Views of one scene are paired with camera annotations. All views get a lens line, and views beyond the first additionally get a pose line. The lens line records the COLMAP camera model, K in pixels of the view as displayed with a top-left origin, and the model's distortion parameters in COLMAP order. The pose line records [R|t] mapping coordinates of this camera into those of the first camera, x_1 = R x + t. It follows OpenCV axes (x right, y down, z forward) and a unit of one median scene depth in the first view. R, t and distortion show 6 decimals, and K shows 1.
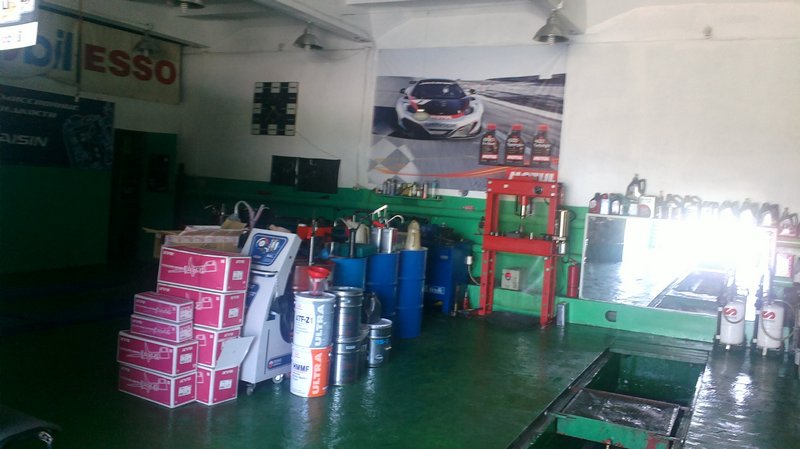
lens RADIAL K [[701.0, 0, 392.0], [0, 701.0, 221.5], [0, 0, 1]] dist [0.026462, -0.089375]
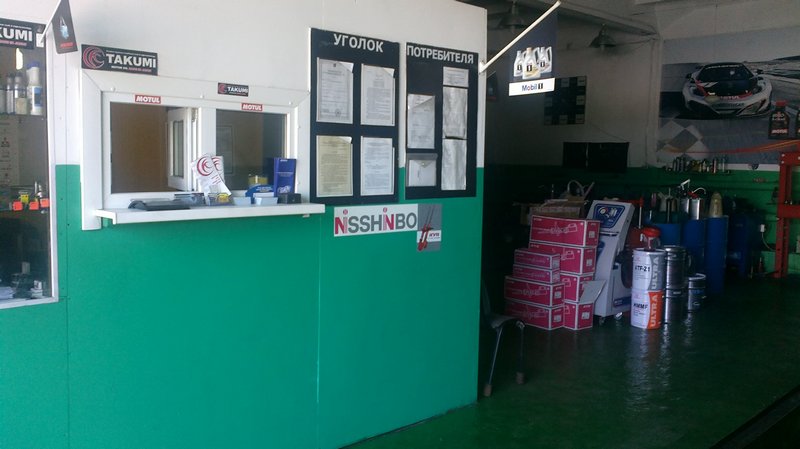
lens RADIAL K [[701.0, 0, 403.7], [0, 701.0, 219.7], [0, 0, 1]] dist [0.026462, -0.089375]
pose [[0.949069, -0.025621, -0.314026, -0.126399], [0.031157, 0.999435, 0.012623, 0.018767], [0.313525, -0.021764, 0.949330, -0.342477]]
